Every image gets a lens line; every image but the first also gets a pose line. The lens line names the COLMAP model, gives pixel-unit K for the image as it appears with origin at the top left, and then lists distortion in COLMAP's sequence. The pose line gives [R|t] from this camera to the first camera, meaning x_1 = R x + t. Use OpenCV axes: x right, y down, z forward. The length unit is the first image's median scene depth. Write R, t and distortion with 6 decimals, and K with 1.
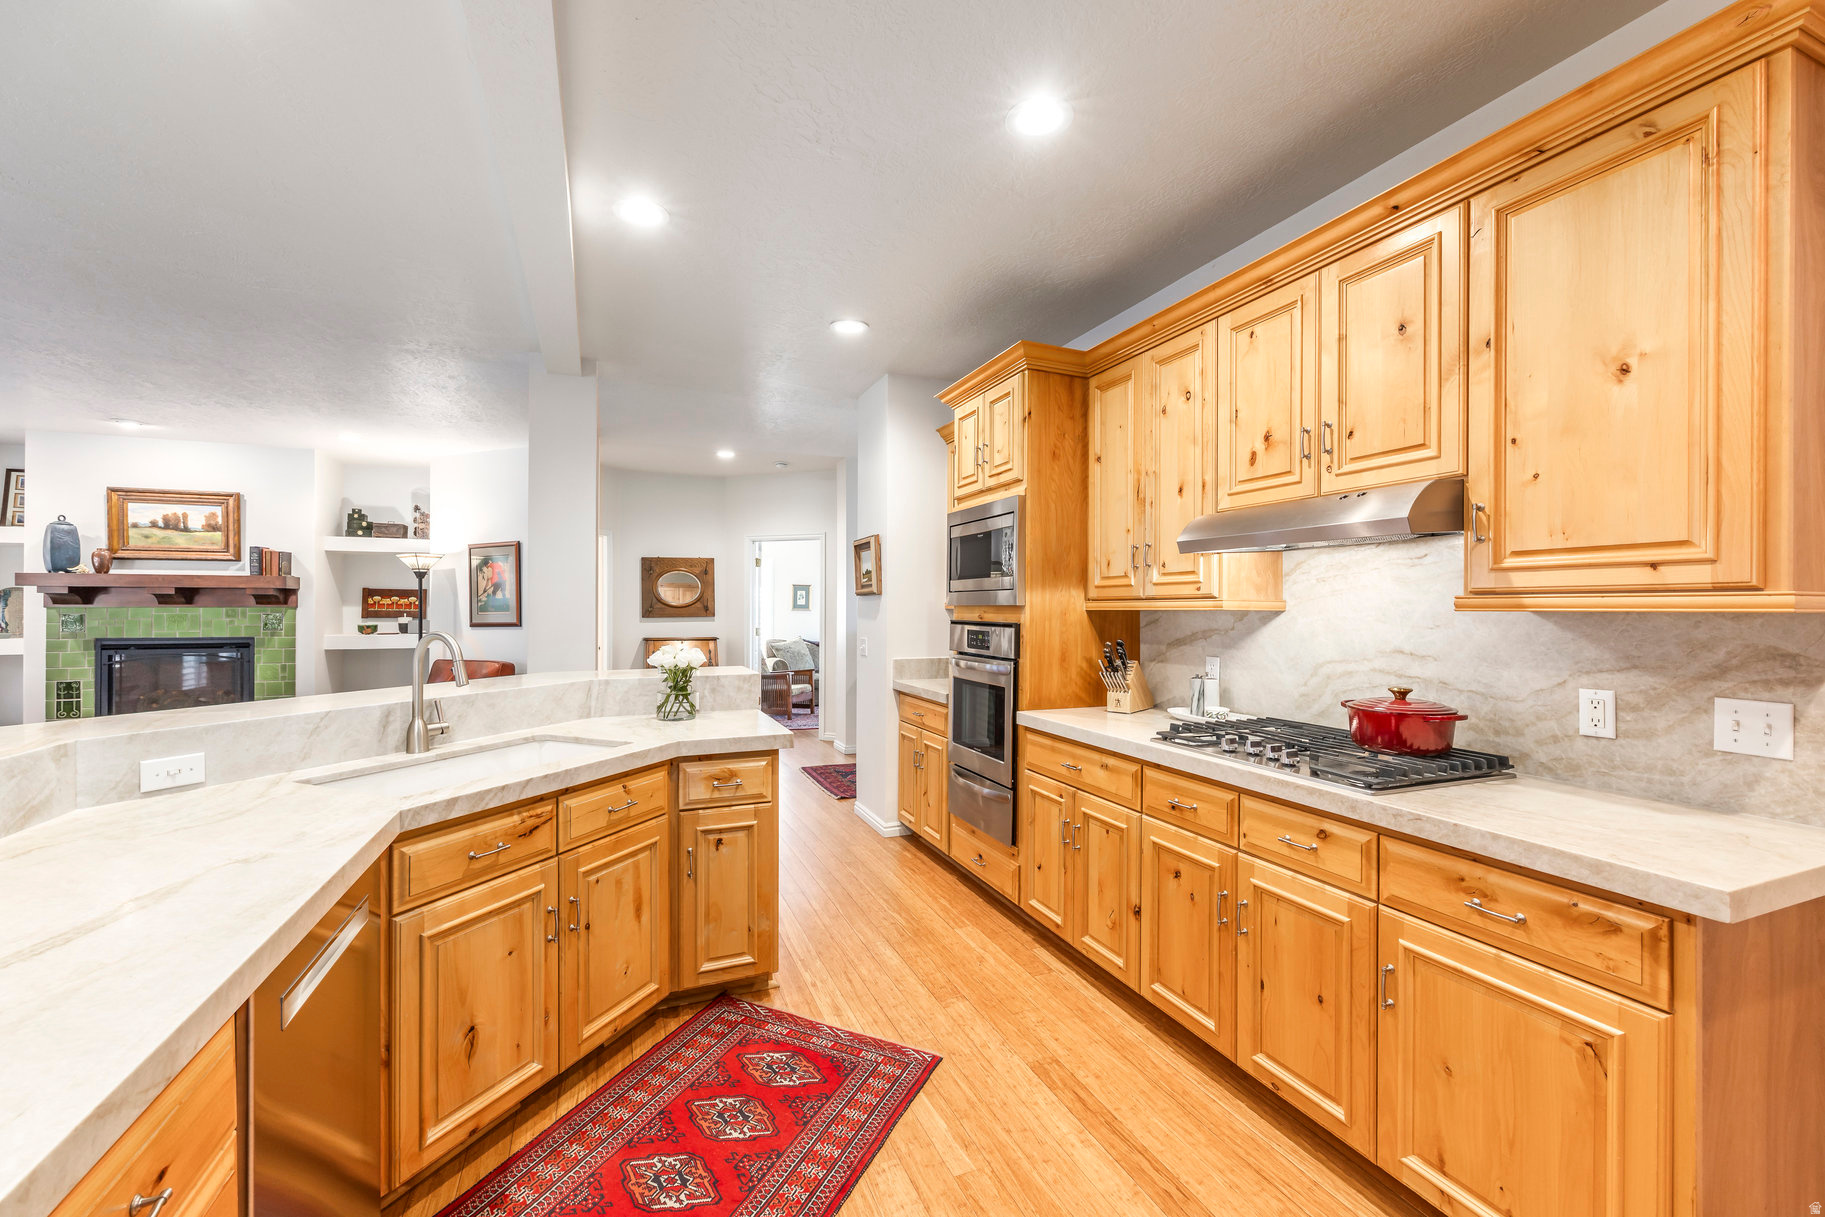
lens RADIAL K [[740.7, 0, 919.7], [0, 740.7, 610.2], [0, 0, 1]] dist [-0.002621, -0.000480]
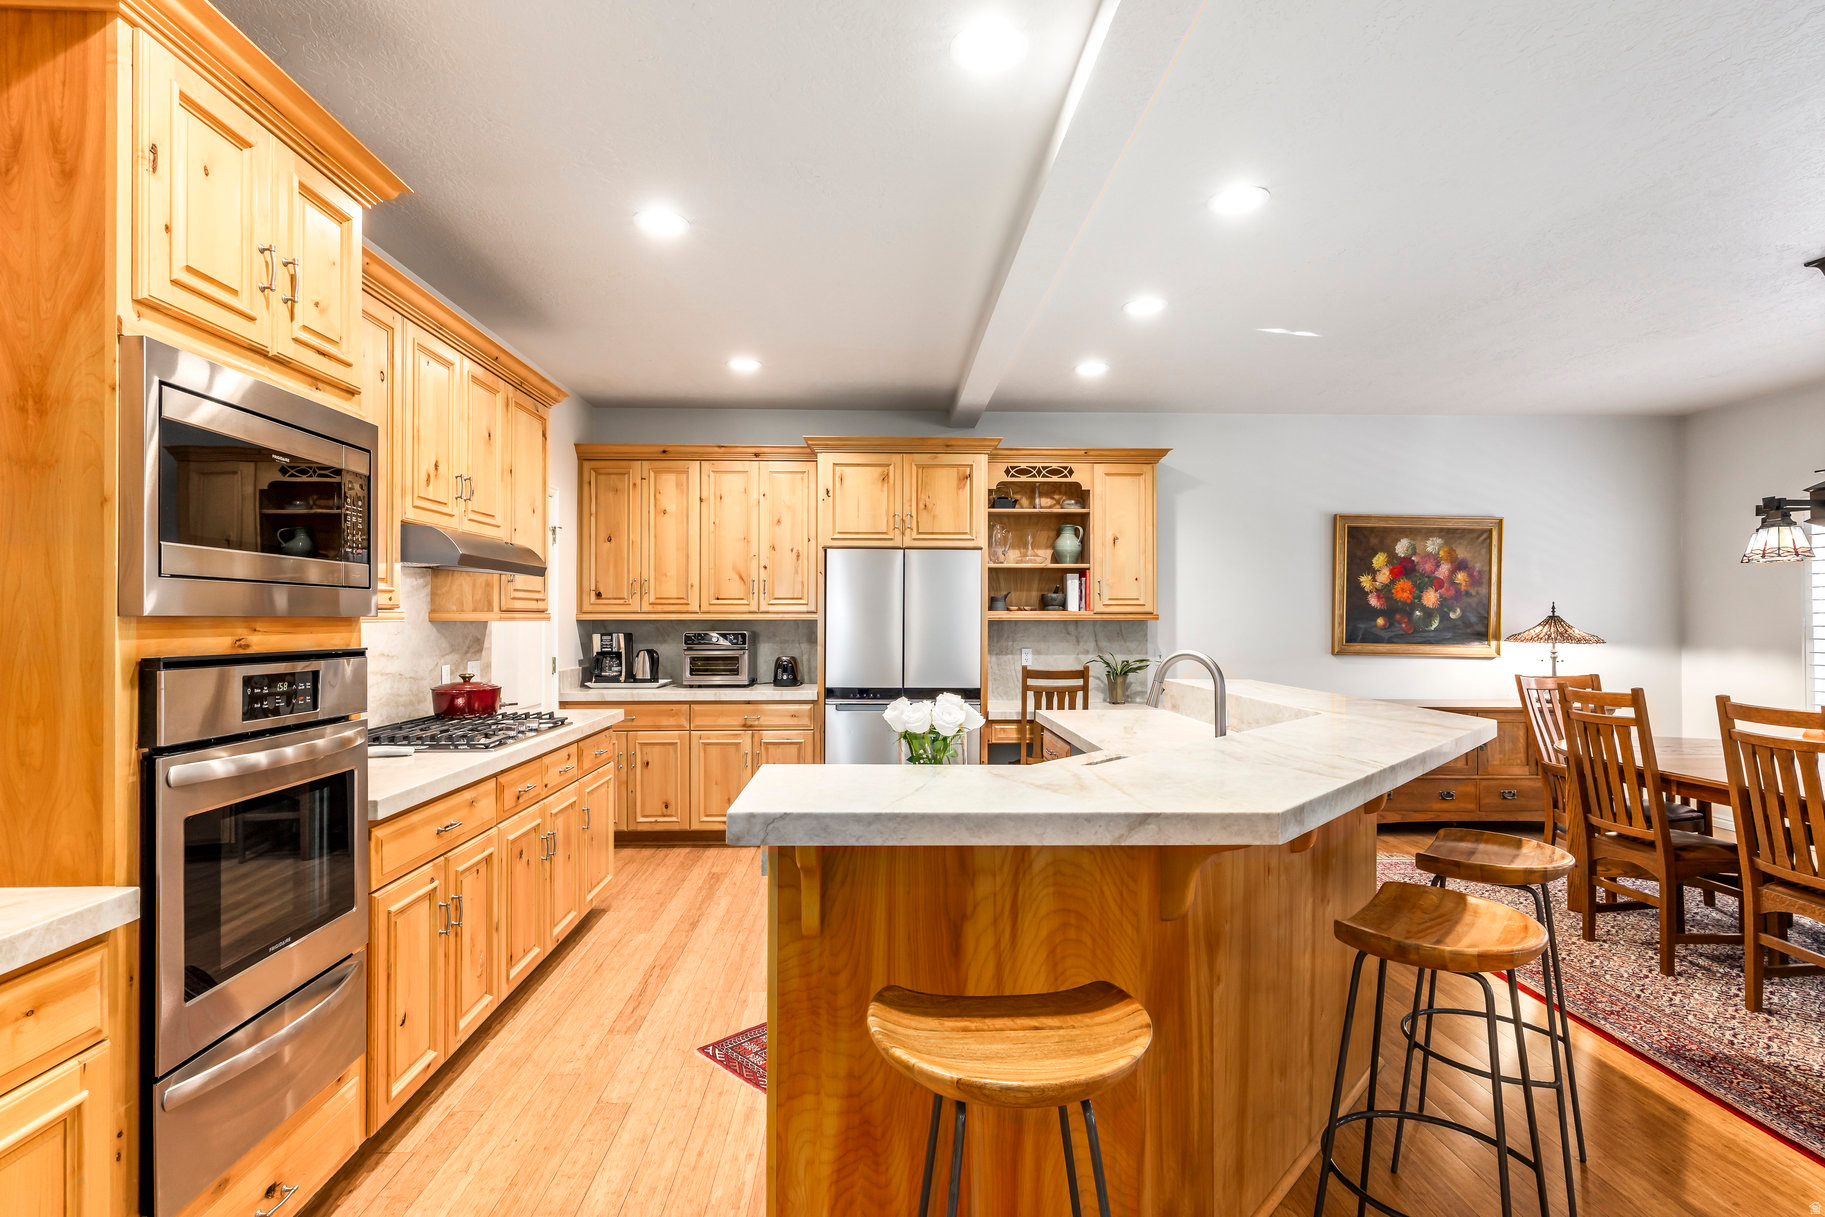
lens RADIAL K [[858.9, 0, 909.9], [0, 858.9, 613.2], [0, 0, 1]] dist [-0.000592, -0.000030]
pose [[-0.934796, -0.001684, 0.355181, -0.239170], [-0.002204, 0.999997, -0.001058, -0.004479], [-0.355178, -0.001772, -0.934797, 0.712092]]
